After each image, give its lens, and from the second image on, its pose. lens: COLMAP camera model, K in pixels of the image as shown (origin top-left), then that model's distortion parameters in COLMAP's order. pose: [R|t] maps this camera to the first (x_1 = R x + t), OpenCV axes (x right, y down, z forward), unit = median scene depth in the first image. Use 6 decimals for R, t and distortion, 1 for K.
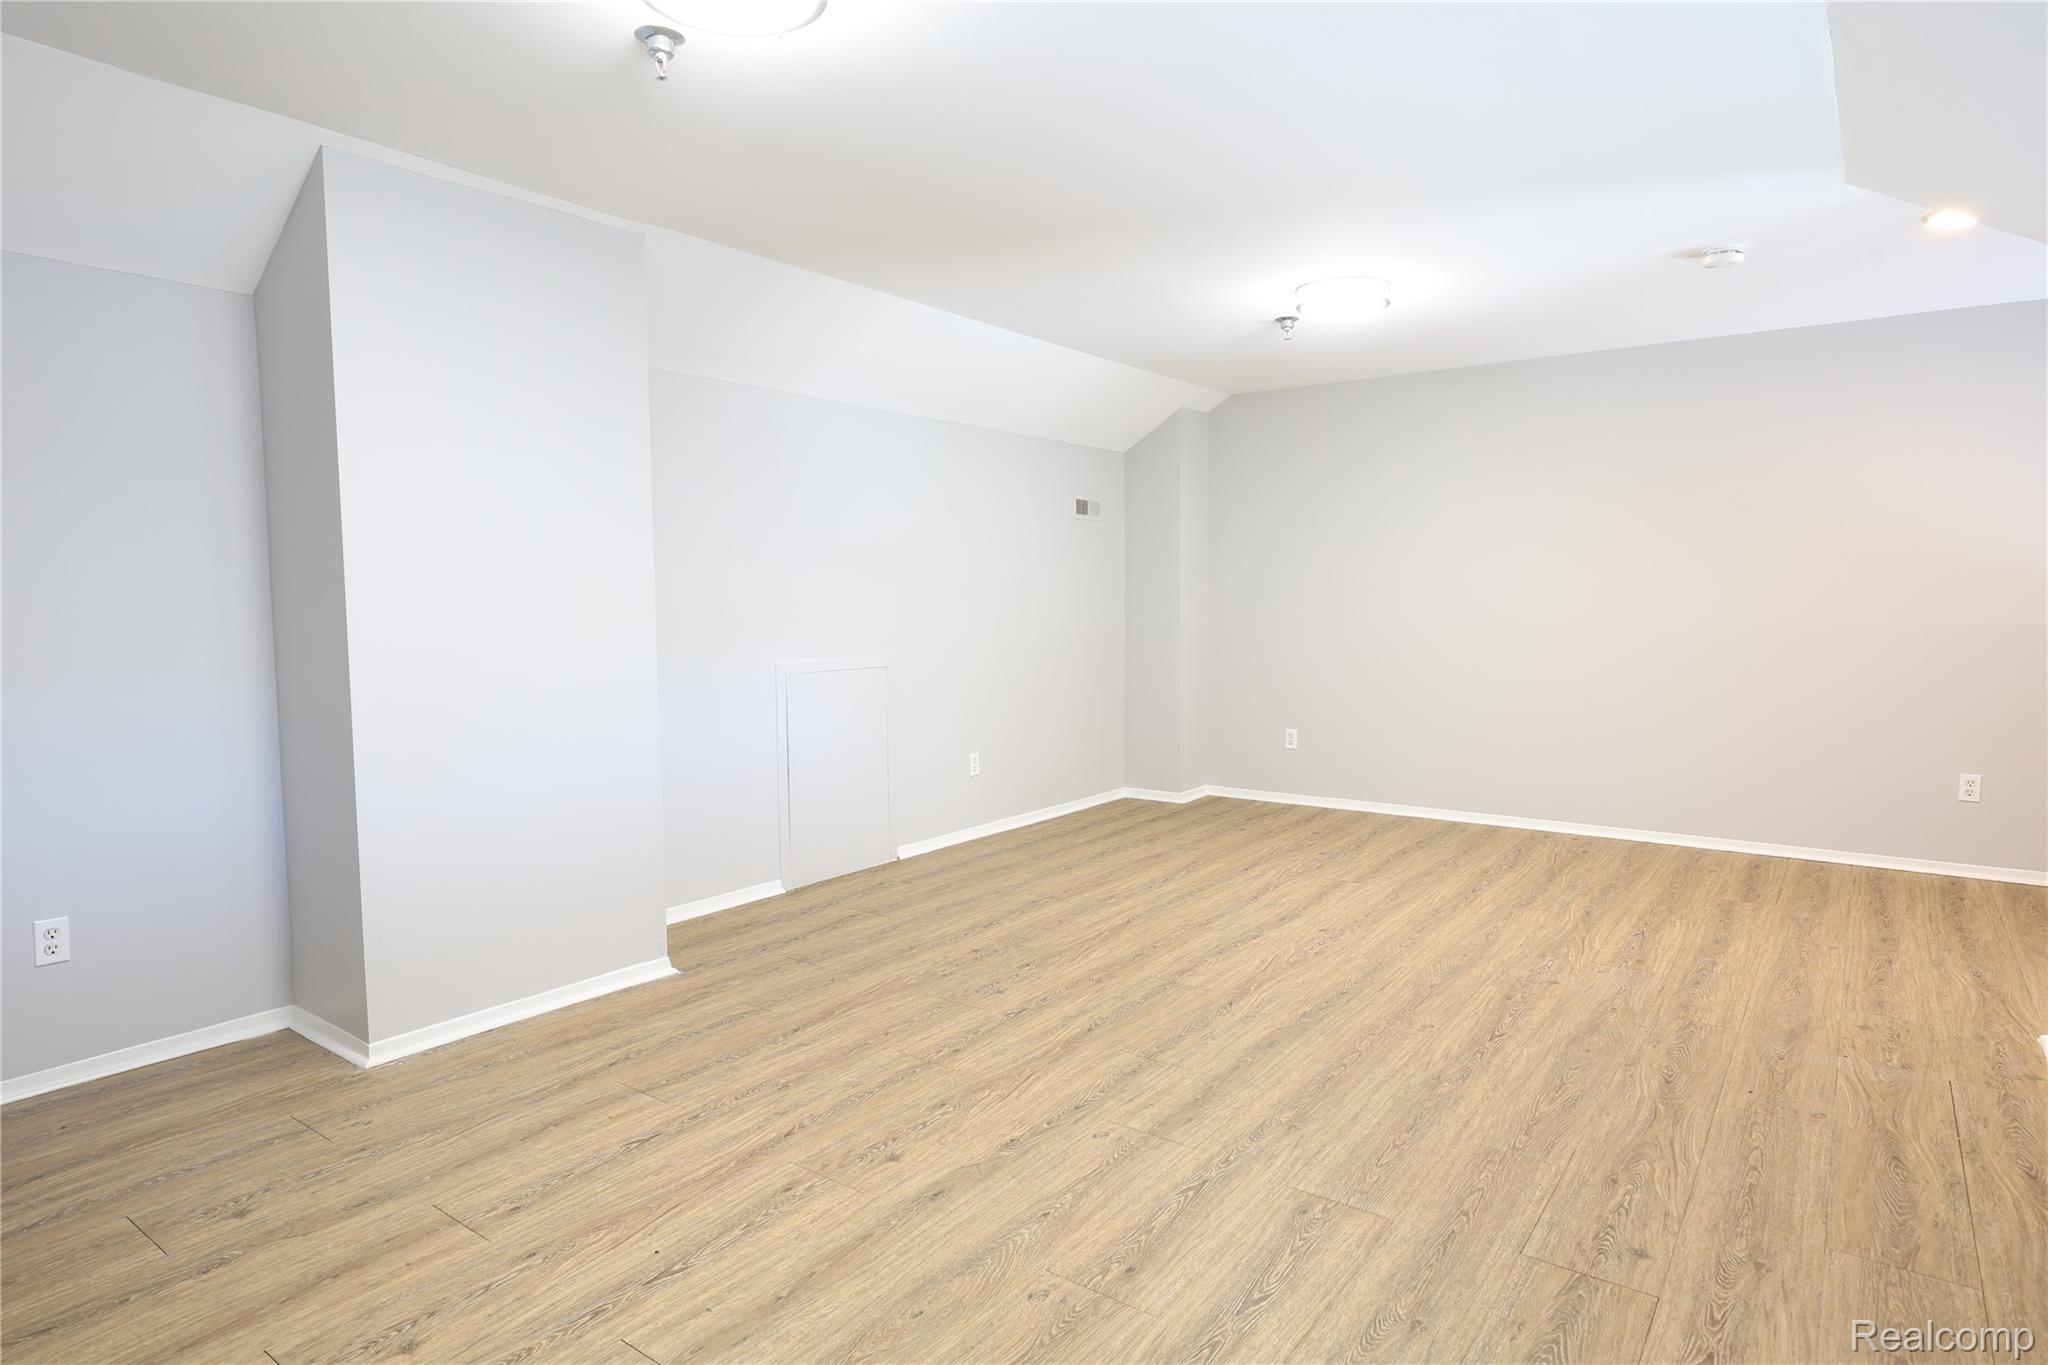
lens RADIAL K [[1139.0, 0, 1028.0], [0, 1139.0, 672.8], [0, 0, 1]] dist [0.000562, -0.000682]
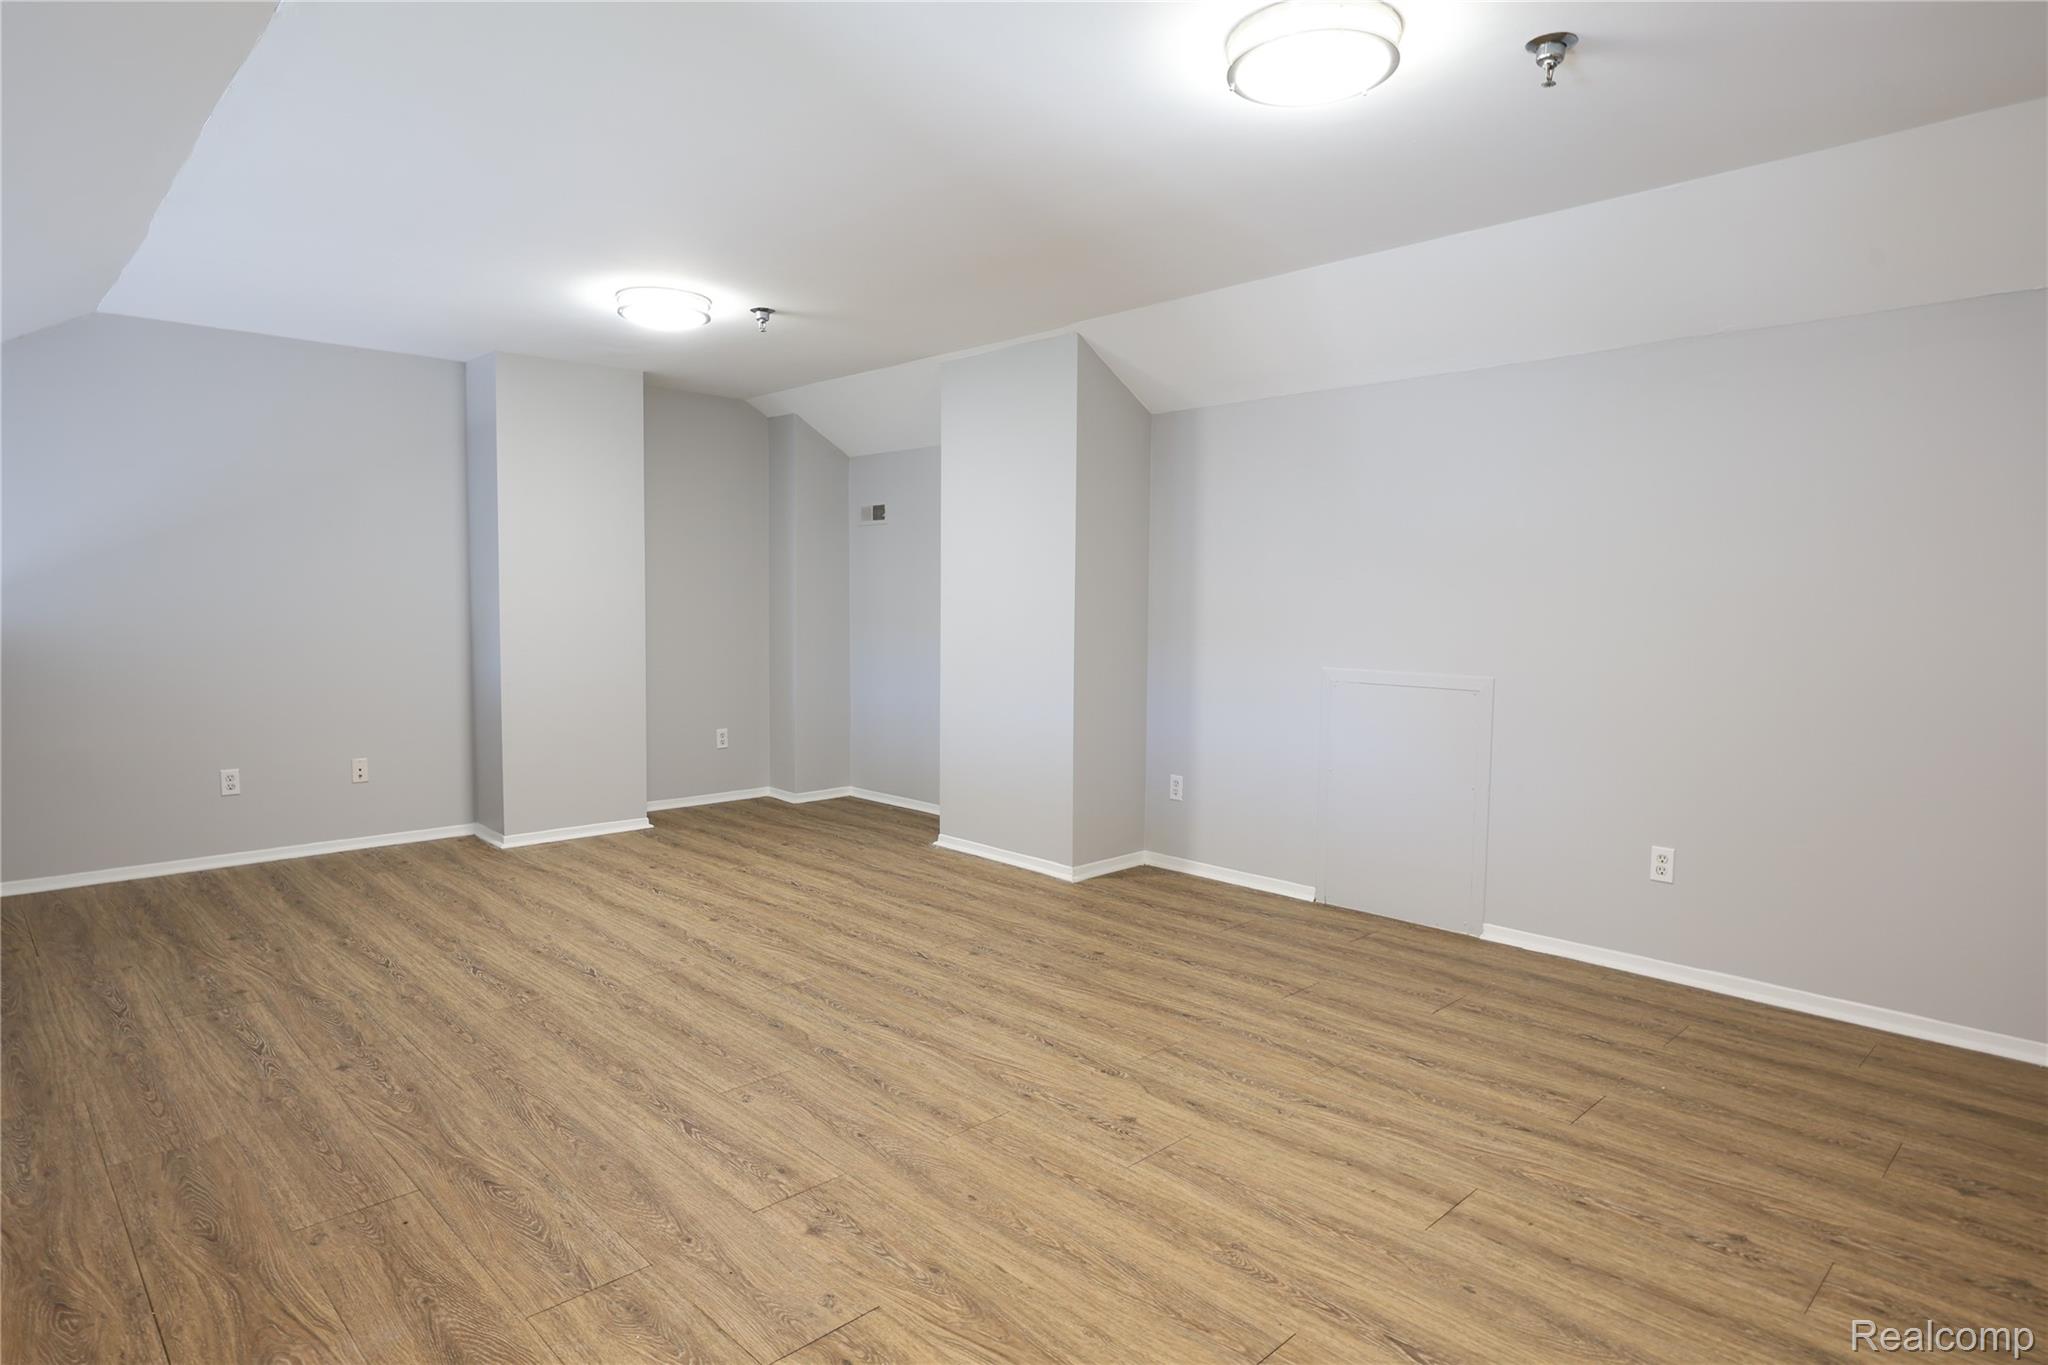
lens RADIAL K [[1139.0, 0, 1028.0], [0, 1139.0, 672.8], [0, 0, 1]] dist [0.000562, -0.000682]
pose [[-0.163615, 0.071339, -0.983942, 1.125944], [-0.072022, 0.993857, 0.084034, -0.098288], [0.983892, 0.084615, -0.157472, 1.296739]]
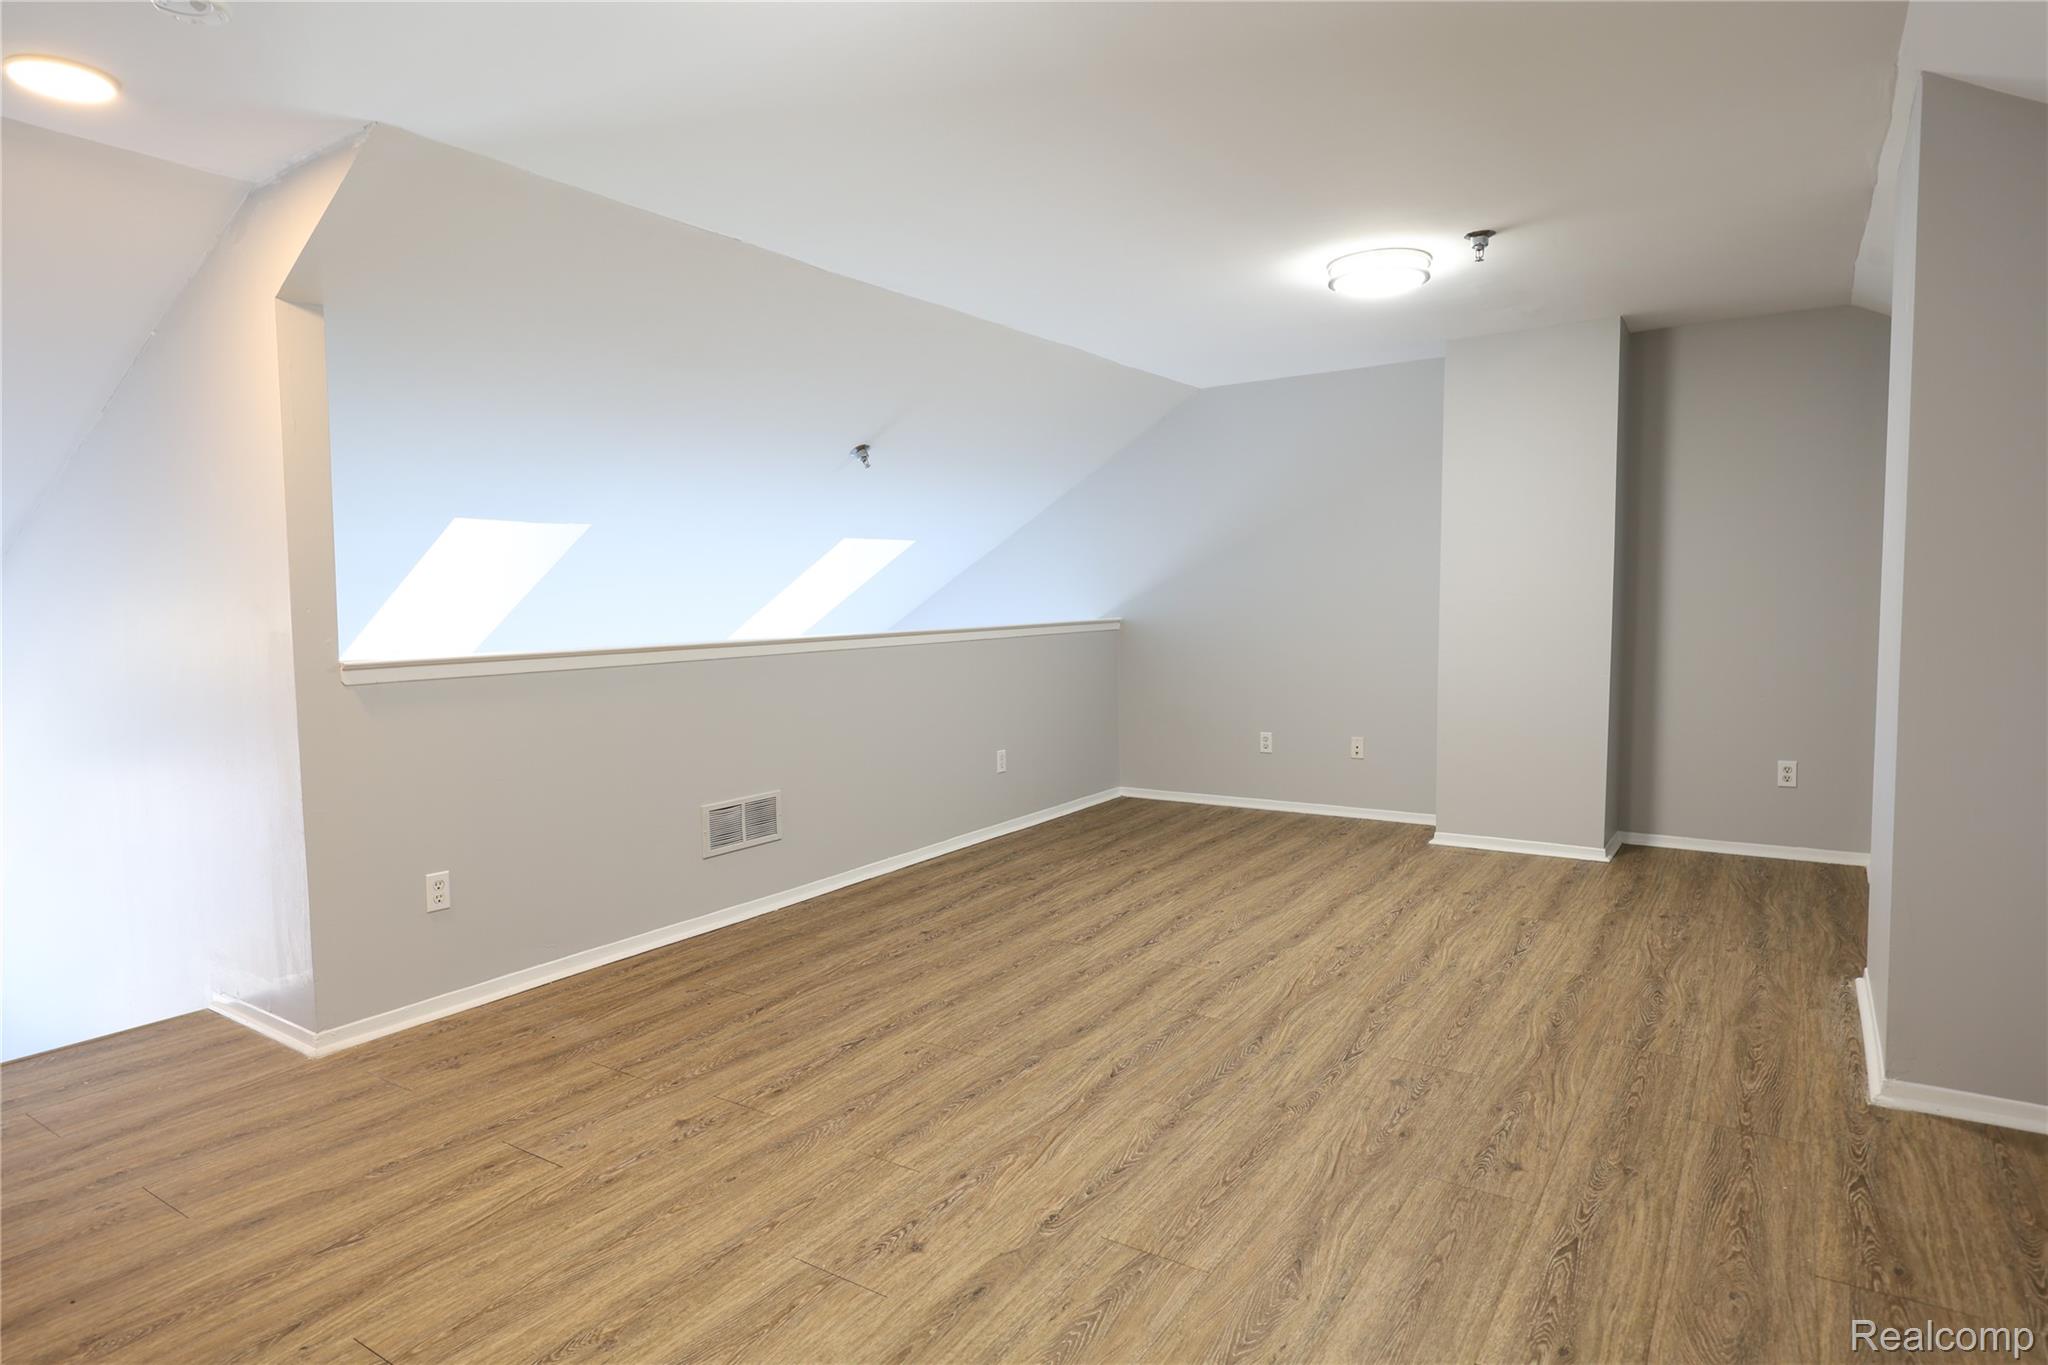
lens RADIAL K [[1139.0, 0, 1028.0], [0, 1139.0, 672.8], [0, 0, 1]] dist [0.000562, -0.000682]
pose [[-0.998306, 0.028862, -0.050510, 0.287113], [0.021819, 0.990631, 0.134811, -0.129047], [0.053927, 0.133481, -0.989583, 1.875423]]
